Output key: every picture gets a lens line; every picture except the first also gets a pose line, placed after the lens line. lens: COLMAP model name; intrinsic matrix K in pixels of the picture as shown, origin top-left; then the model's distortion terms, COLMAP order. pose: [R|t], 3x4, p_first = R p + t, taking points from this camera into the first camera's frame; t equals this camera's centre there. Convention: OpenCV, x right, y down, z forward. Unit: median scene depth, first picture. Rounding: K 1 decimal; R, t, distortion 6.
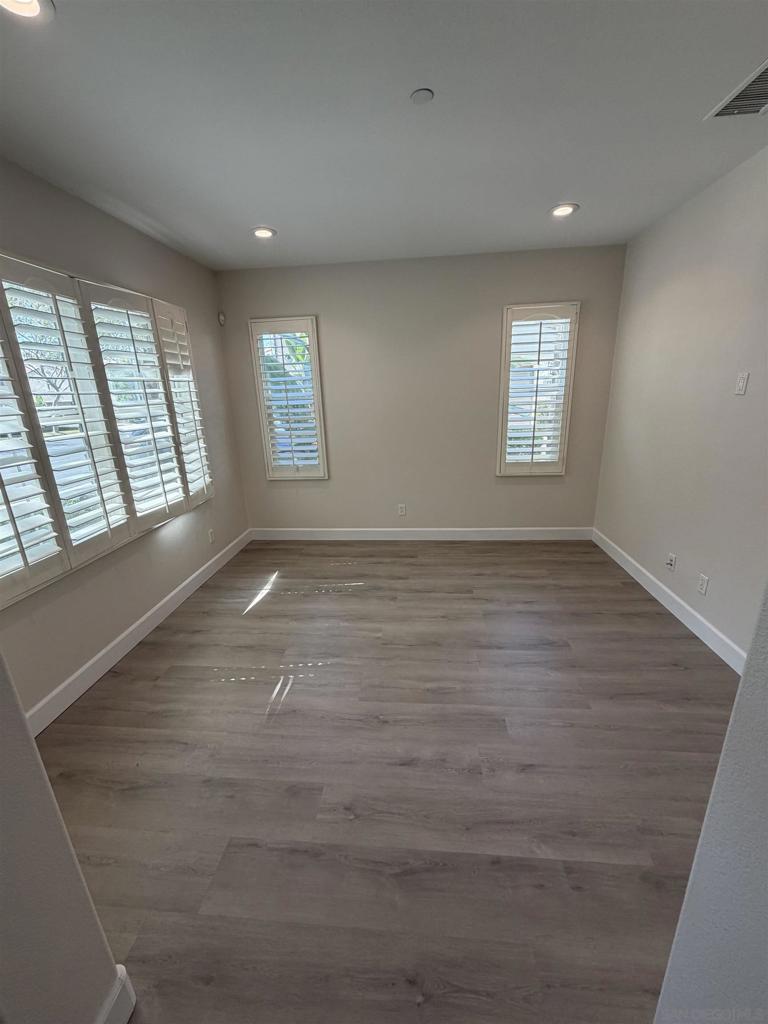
lens RADIAL K [[407.0, 0, 384.0], [0, 407.0, 512.0], [0, 0, 1]] dist [0.000433, -0.000834]
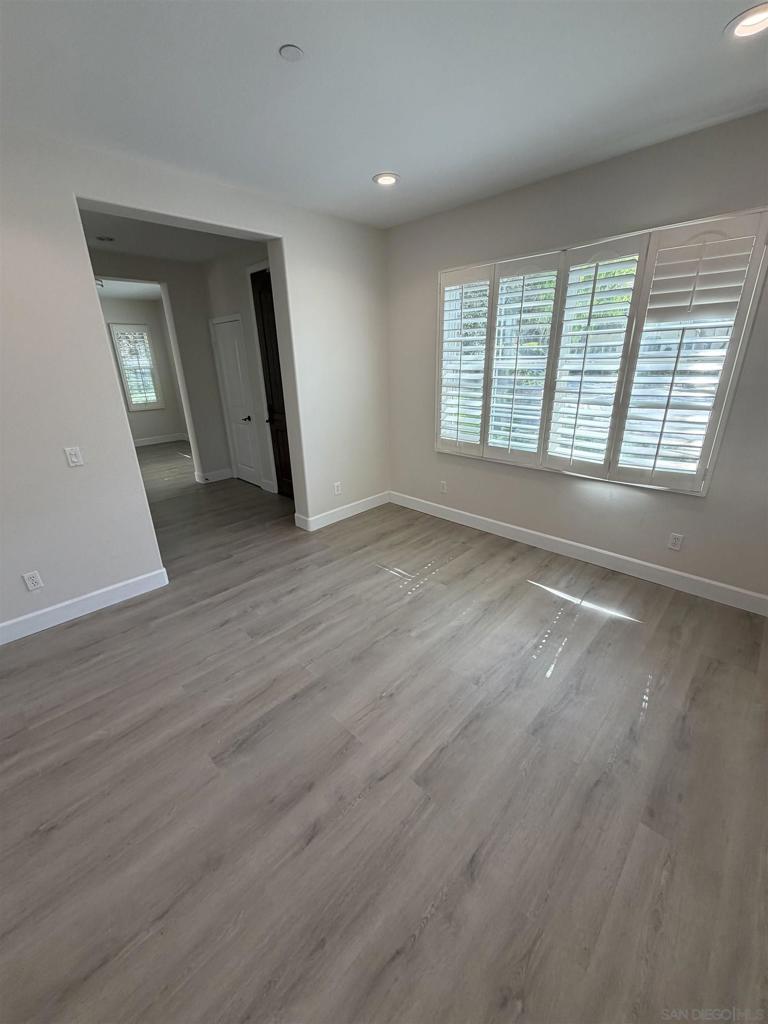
lens RADIAL K [[405.6, 0, 383.1], [0, 405.6, 513.3], [0, 0, 1]] dist [0.000460, -0.000250]
pose [[-0.633675, 0.324299, -0.702343, 0.532177], [-0.184331, 0.818444, 0.544217, -0.365413], [0.751317, 0.474320, -0.458849, 1.143389]]
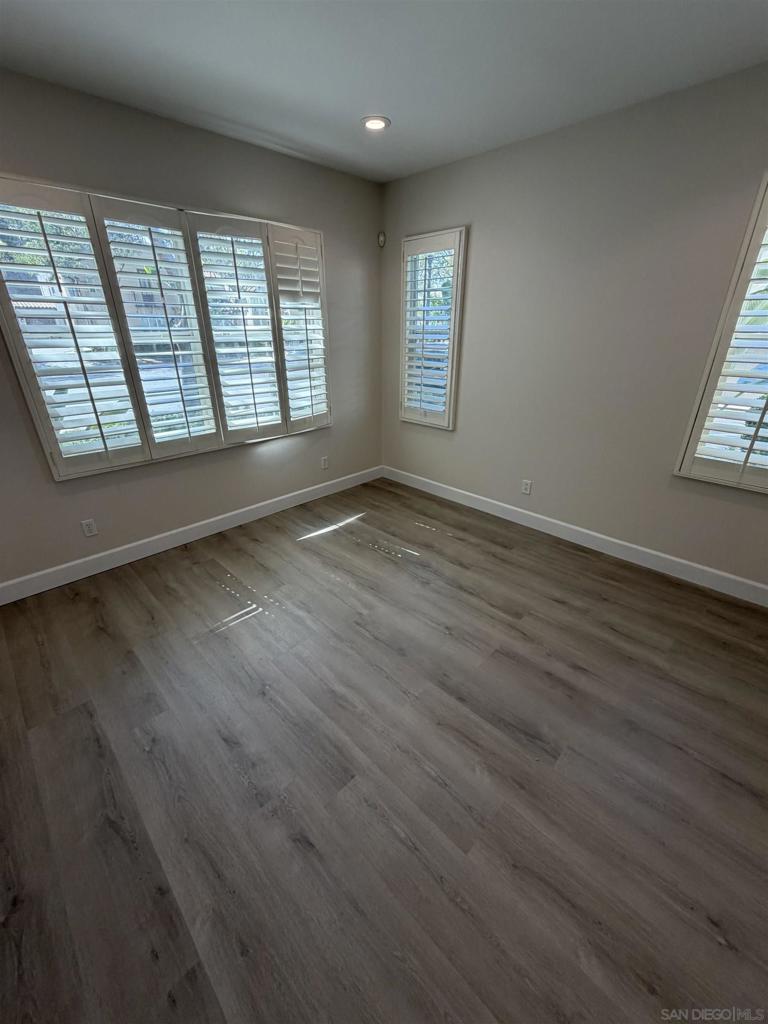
lens RADIAL K [[407.0, 0, 384.0], [0, 407.0, 512.0], [0, 0, 1]] dist [0.000433, -0.000834]
pose [[0.766593, 0.299092, -0.568224, 0.427041], [-0.213579, 0.953281, 0.213633, -0.099452], [0.605574, -0.042409, 0.794659, 0.299494]]
